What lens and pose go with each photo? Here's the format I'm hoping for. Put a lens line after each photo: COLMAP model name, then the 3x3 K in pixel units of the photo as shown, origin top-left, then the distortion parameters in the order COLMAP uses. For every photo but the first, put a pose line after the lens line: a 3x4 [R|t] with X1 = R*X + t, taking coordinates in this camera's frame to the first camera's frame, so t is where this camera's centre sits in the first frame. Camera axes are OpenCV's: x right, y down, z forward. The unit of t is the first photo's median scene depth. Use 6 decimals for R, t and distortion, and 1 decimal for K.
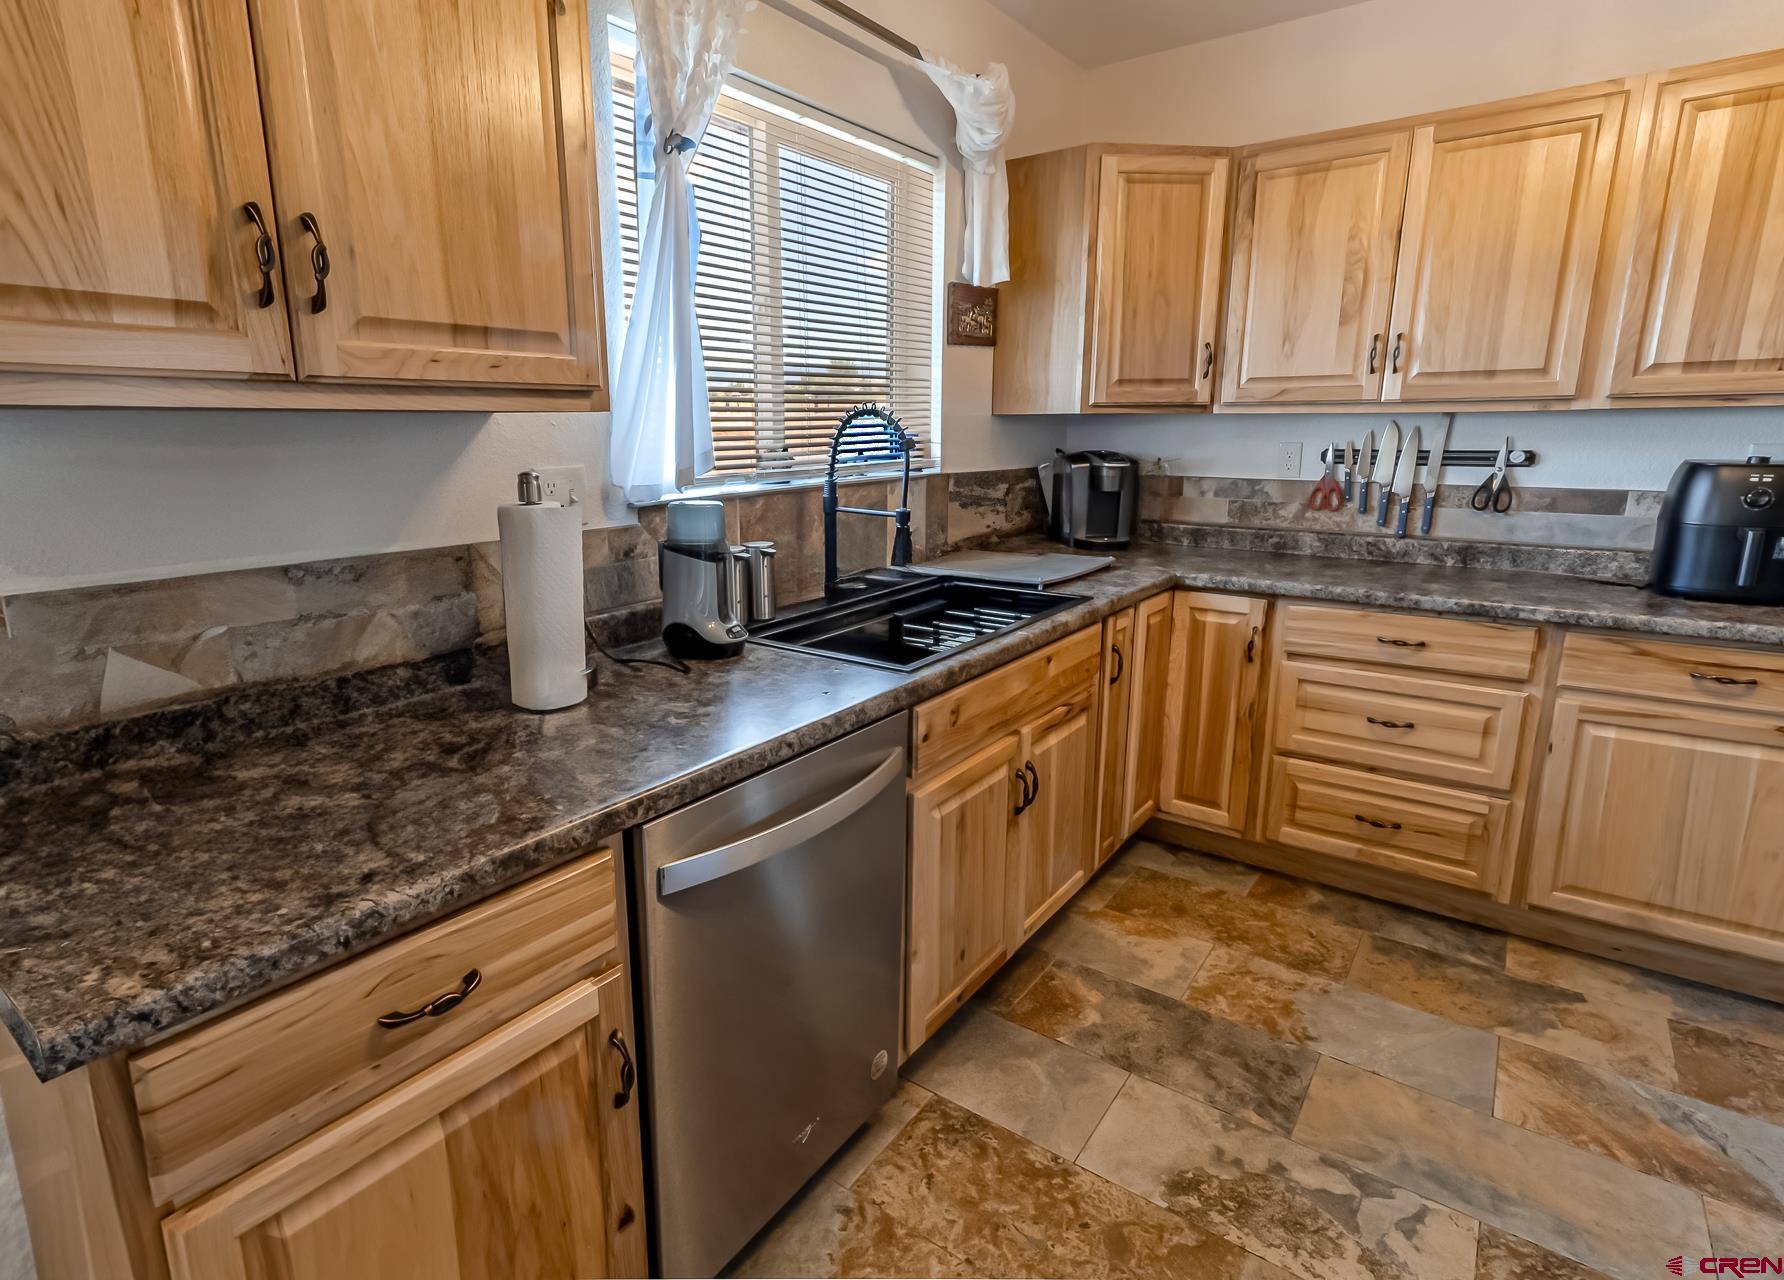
lens RADIAL K [[891.0, 0, 885.2], [0, 891.0, 629.9], [0, 0, 1]] dist [0.004531, 0.001174]
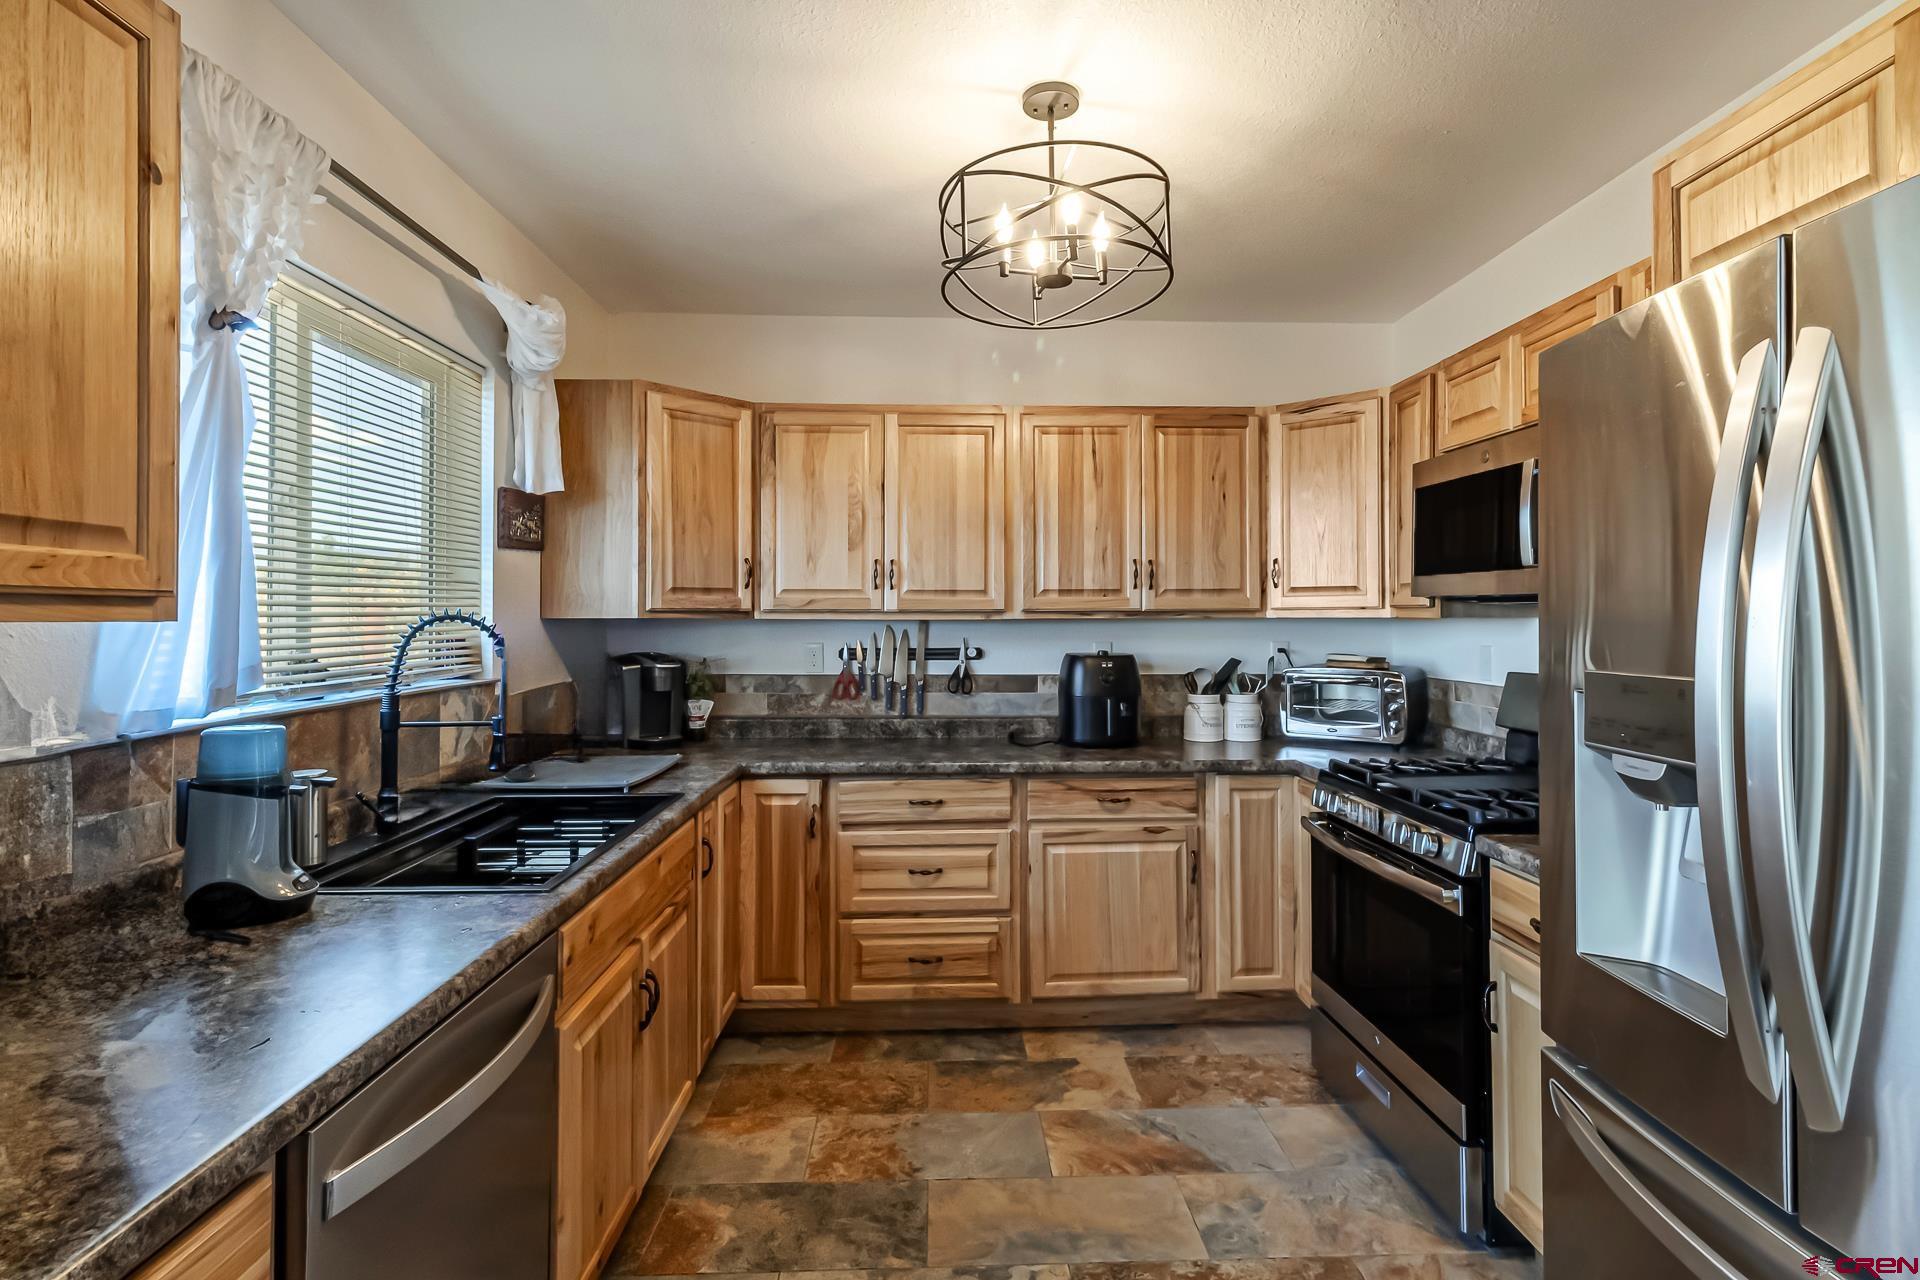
lens RADIAL K [[910.5, 0, 975.5], [0, 910.5, 625.7], [0, 0, 1]] dist [0.003941, 0.002026]
pose [[0.774768, 0.002150, 0.632242, -0.175827], [0.136205, 0.975946, -0.170229, -0.000610], [-0.617399, 0.218003, 0.755839, -0.047852]]
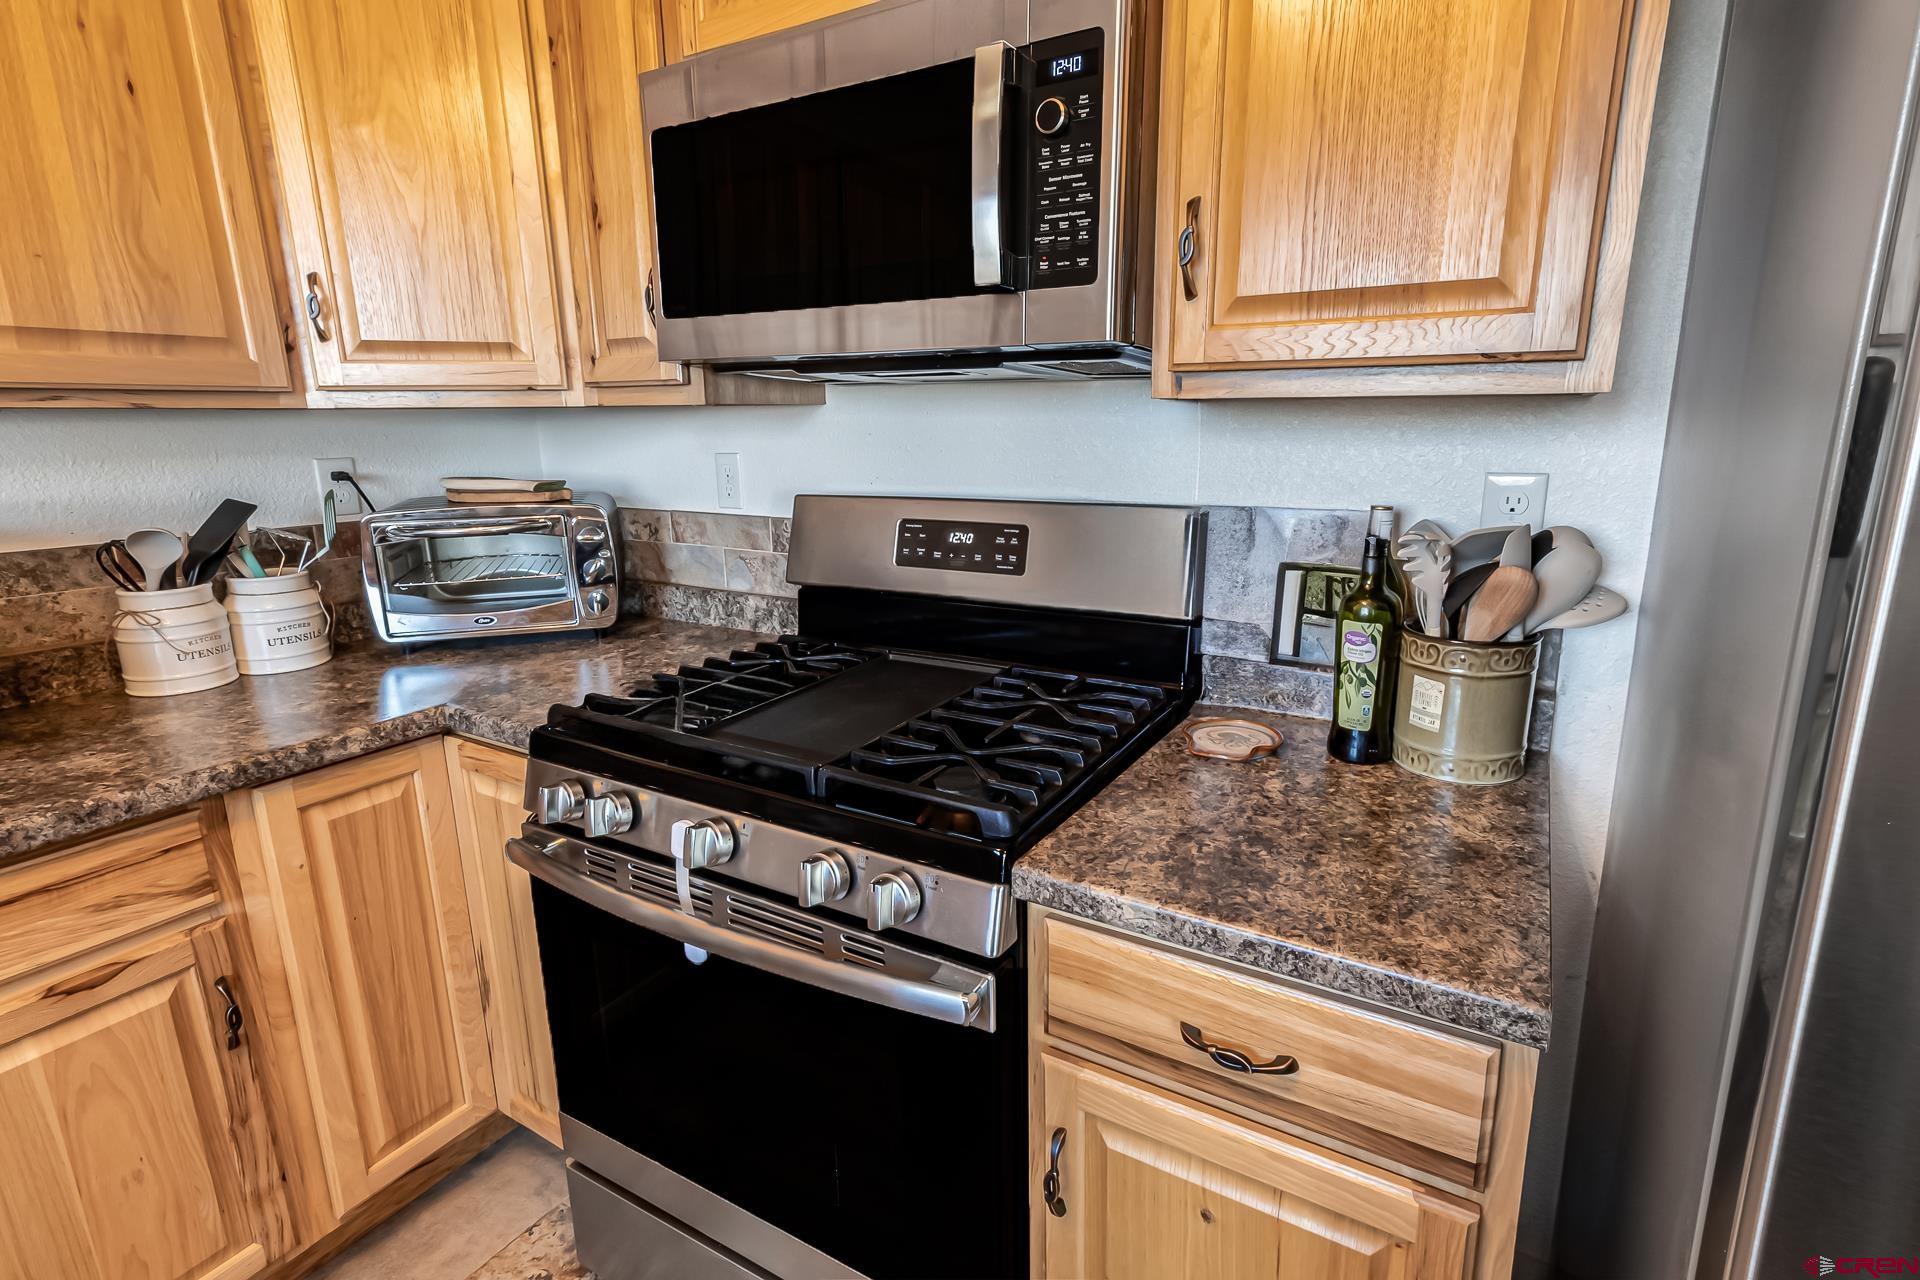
lens RADIAL K [[910.5, 0, 972.8], [0, 910.5, 619.8], [0, 0, 1]] dist [0.003941, 0.002026]
pose [[-0.105662, -0.207041, 0.972610, 0.367644], [0.234578, 0.945291, 0.226710, -0.088071], [-0.966338, 0.252107, -0.051315, 0.364587]]
